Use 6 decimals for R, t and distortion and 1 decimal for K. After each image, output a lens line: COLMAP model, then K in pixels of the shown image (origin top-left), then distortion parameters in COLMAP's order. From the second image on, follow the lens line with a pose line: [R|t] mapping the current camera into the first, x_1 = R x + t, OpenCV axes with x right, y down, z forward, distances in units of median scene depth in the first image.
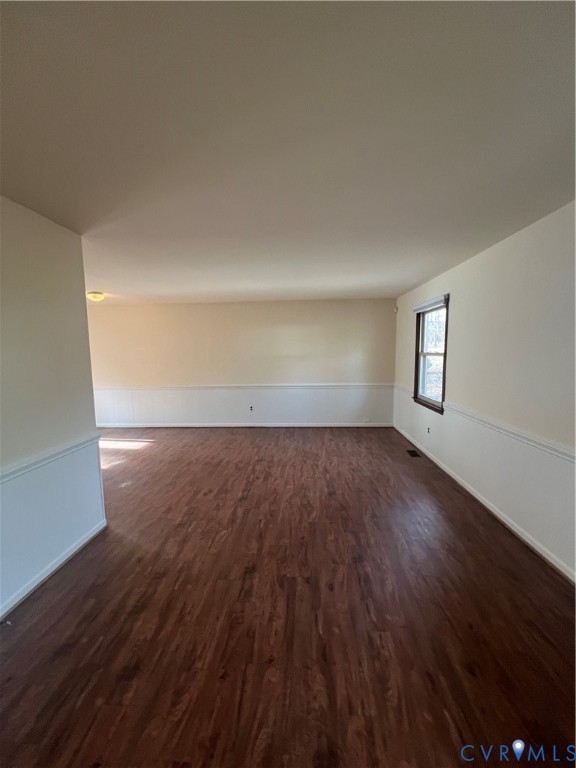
lens RADIAL K [[308.5, 0, 282.6], [0, 308.5, 380.7], [0, 0, 1]] dist [-0.003640, -0.000088]
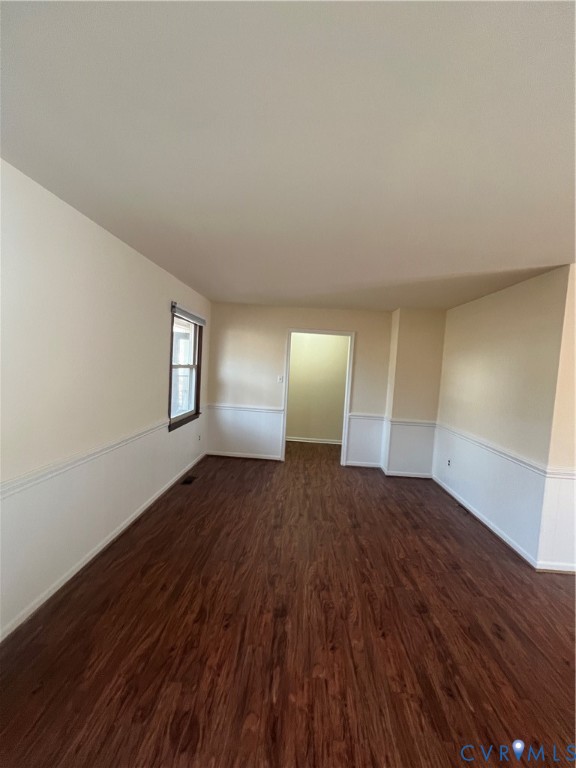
lens RADIAL K [[309.3, 0, 290.9], [0, 309.3, 386.1], [0, 0, 1]] dist [0.010415, 0.000077]
pose [[-0.998357, -0.043932, -0.036796, 0.210774], [-0.049531, 0.984453, 0.168517, -0.185125], [0.028821, 0.170063, -0.985012, 1.757026]]
